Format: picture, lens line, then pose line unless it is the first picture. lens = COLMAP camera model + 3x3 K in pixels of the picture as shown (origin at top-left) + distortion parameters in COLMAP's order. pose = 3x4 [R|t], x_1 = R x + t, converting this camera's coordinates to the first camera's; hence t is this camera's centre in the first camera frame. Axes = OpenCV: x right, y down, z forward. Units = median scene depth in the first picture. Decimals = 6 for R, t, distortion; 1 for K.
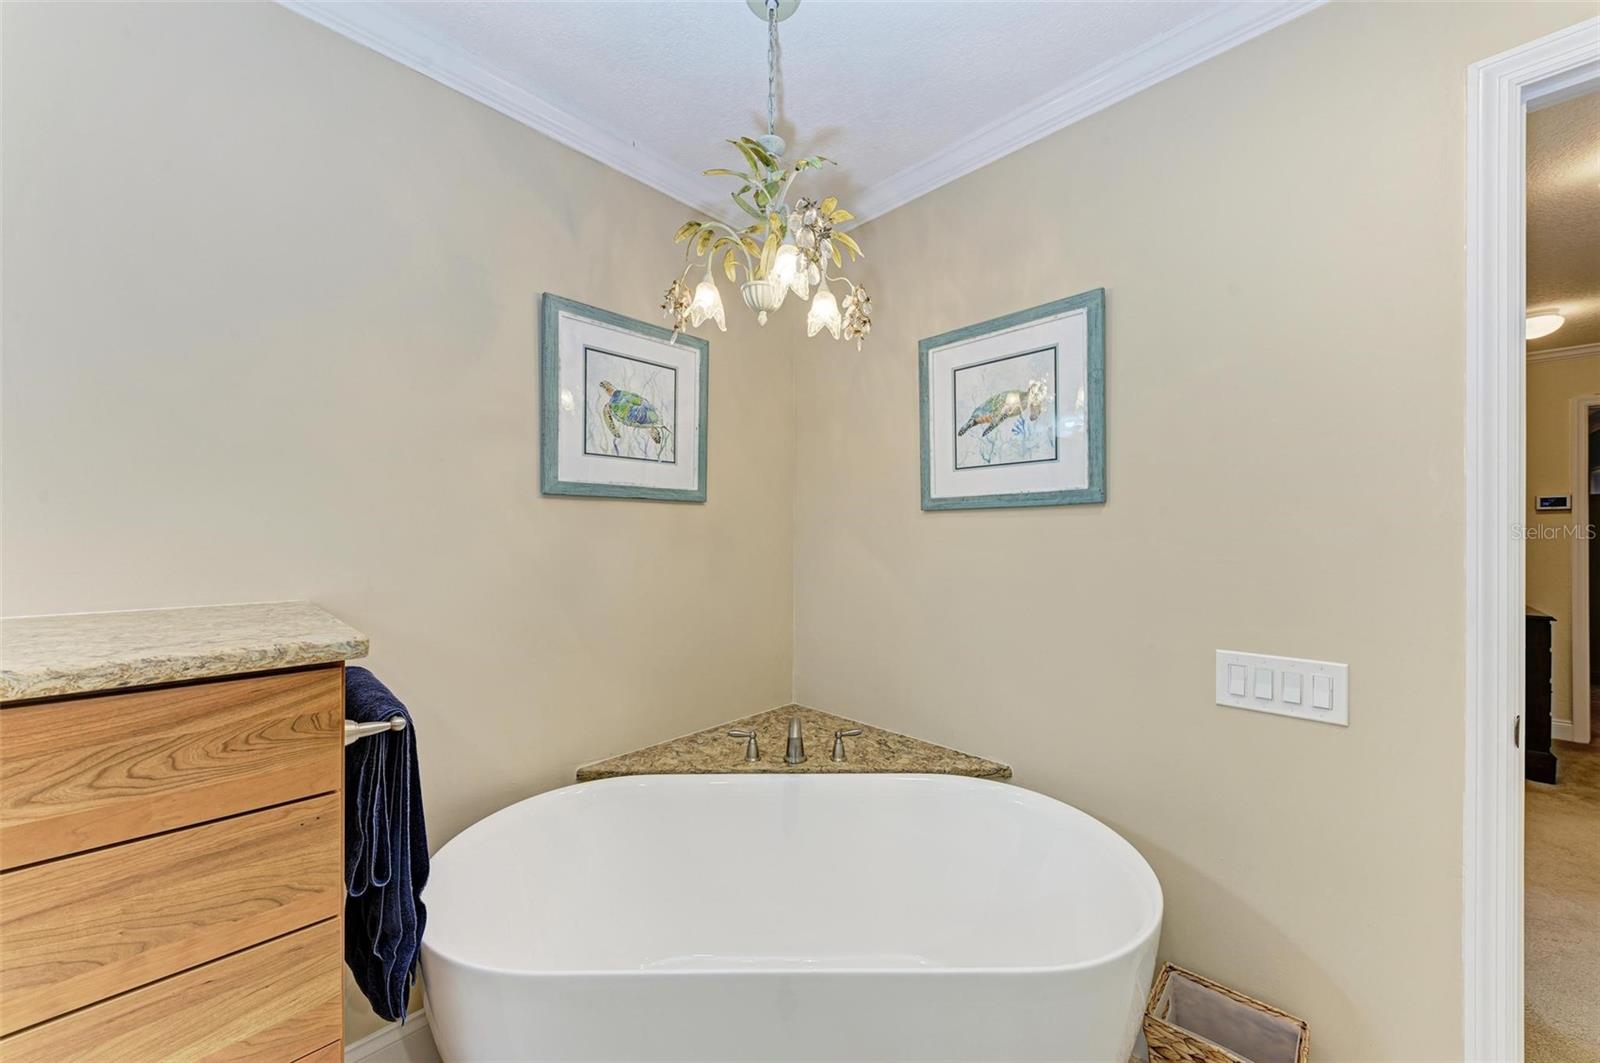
lens RADIAL K [[559.3, 0, 812.9], [0, 559.3, 542.3], [0, 0, 1]] dist [-0.002816, -0.000319]
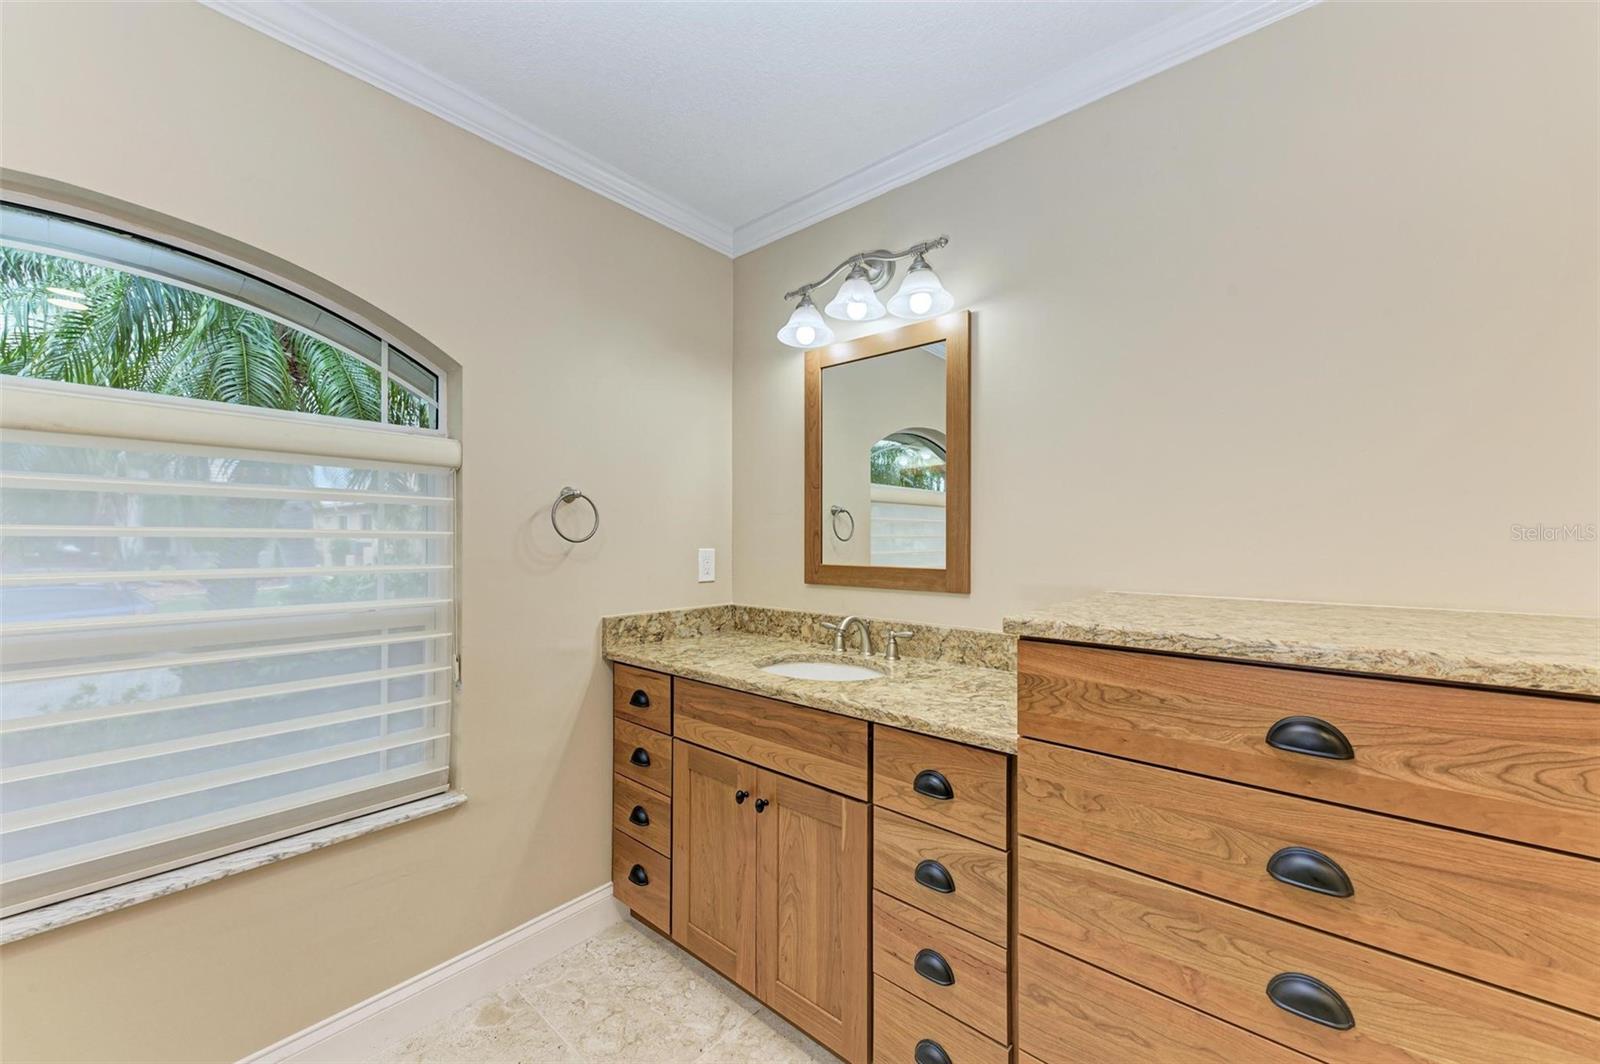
lens RADIAL K [[611.6, 0, 802.6], [0, 611.6, 536.8], [0, 0, 1]] dist [0.007691, -0.002881]
pose [[0.088821, 0.002499, -0.996044, -0.095842], [-0.008785, 0.999960, 0.001725, -0.000966], [0.996009, 0.008597, 0.088839, -0.146788]]
